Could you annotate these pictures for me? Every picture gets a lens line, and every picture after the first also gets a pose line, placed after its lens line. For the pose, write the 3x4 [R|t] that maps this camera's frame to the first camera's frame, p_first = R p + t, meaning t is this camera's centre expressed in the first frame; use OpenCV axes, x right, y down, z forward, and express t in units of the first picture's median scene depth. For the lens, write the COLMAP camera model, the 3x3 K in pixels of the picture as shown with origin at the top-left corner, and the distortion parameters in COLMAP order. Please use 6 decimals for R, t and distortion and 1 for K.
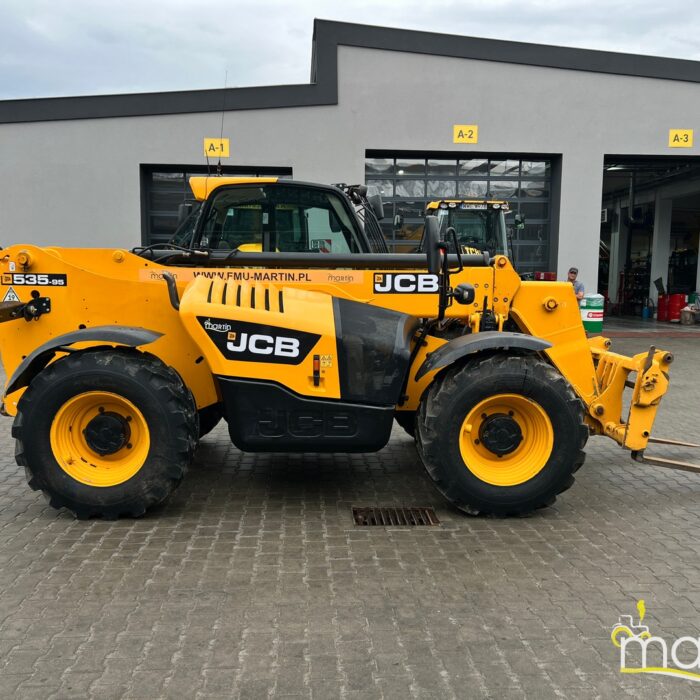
lens RADIAL K [[711.0, 0, 348.2], [0, 711.0, 349.5], [0, 0, 1]] dist [0.036232, 0.000000]
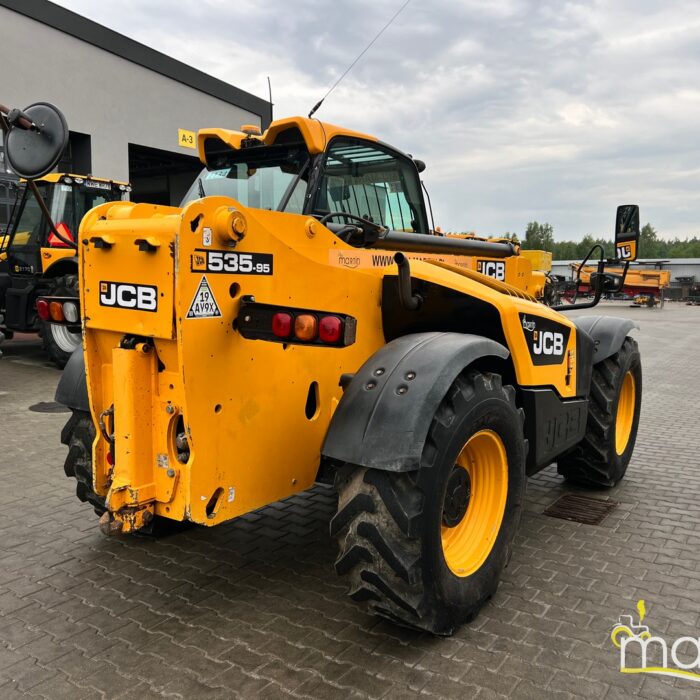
lens RADIAL K [[711.0, 0, 348.5], [0, 711.0, 349.2], [0, 0, 1]] dist [0.036232, 0.000000]
pose [[0.605429, -0.082172, 0.791646, -0.824332], [0.076344, 0.996065, 0.045005, -0.049598], [-0.792229, 0.033190, 0.609320, 0.600777]]
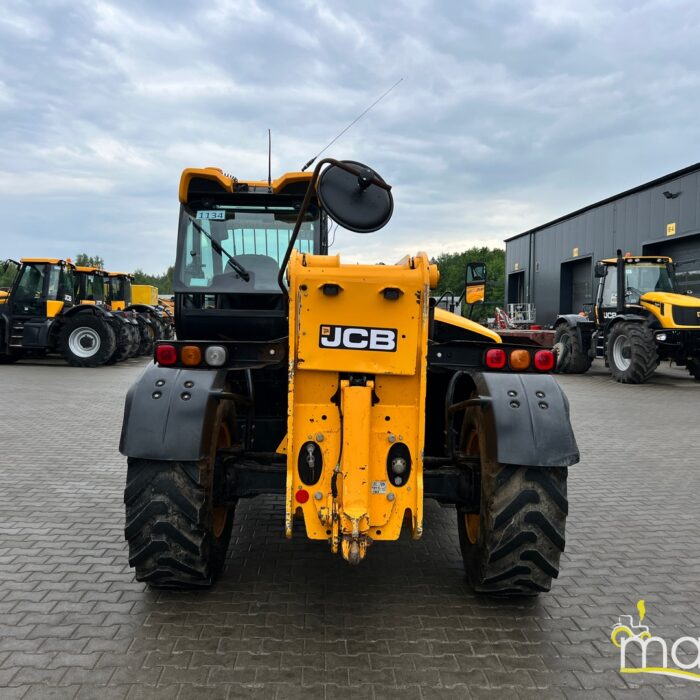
lens RADIAL K [[711.0, 0, 351.4], [0, 711.0, 349.7], [0, 0, 1]] dist [0.036232, 0.000000]
pose [[0.021285, -0.055347, 0.998240, -1.063883], [0.089806, 0.994536, 0.053227, -0.097499], [-0.995732, 0.088515, 0.026139, 1.027862]]
